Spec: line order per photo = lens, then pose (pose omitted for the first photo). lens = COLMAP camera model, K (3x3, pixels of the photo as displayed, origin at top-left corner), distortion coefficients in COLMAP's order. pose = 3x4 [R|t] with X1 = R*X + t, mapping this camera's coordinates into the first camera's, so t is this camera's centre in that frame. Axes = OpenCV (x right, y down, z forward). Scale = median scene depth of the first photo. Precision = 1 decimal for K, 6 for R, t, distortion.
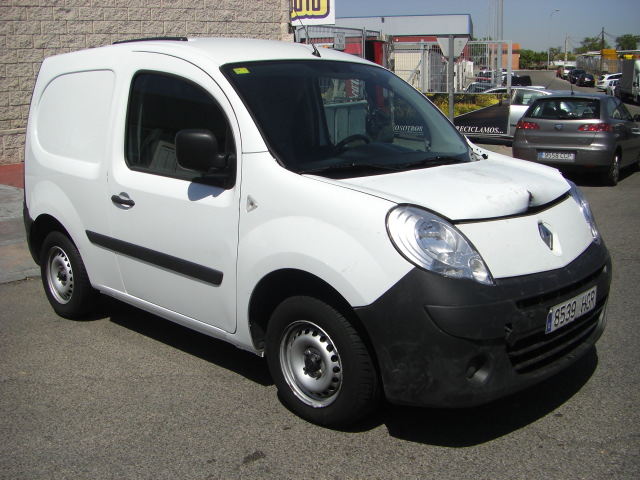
lens RADIAL K [[716.7, 0, 305.3], [0, 716.7, 238.4], [0, 0, 1]] dist [-0.170605, 0.013772]
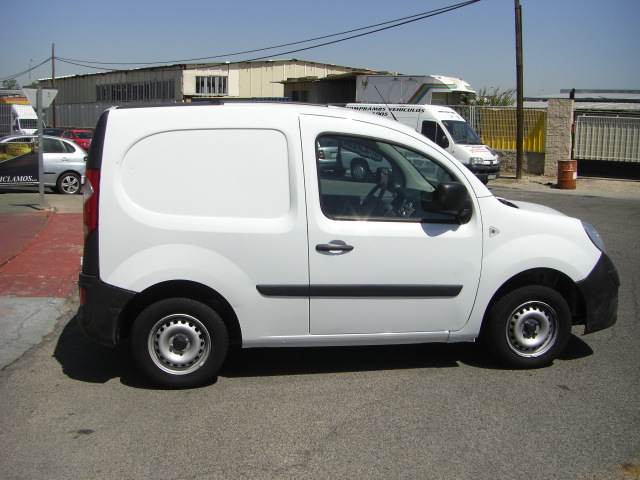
lens RADIAL K [[716.7, 0, 305.3], [0, 716.7, 238.4], [0, 0, 1]] dist [-0.170605, 0.013772]
pose [[0.627634, -0.102818, 0.771689, -1.170893], [0.149027, 0.988777, 0.010535, -0.087396], [-0.764112, 0.108390, 0.635913, 0.309328]]
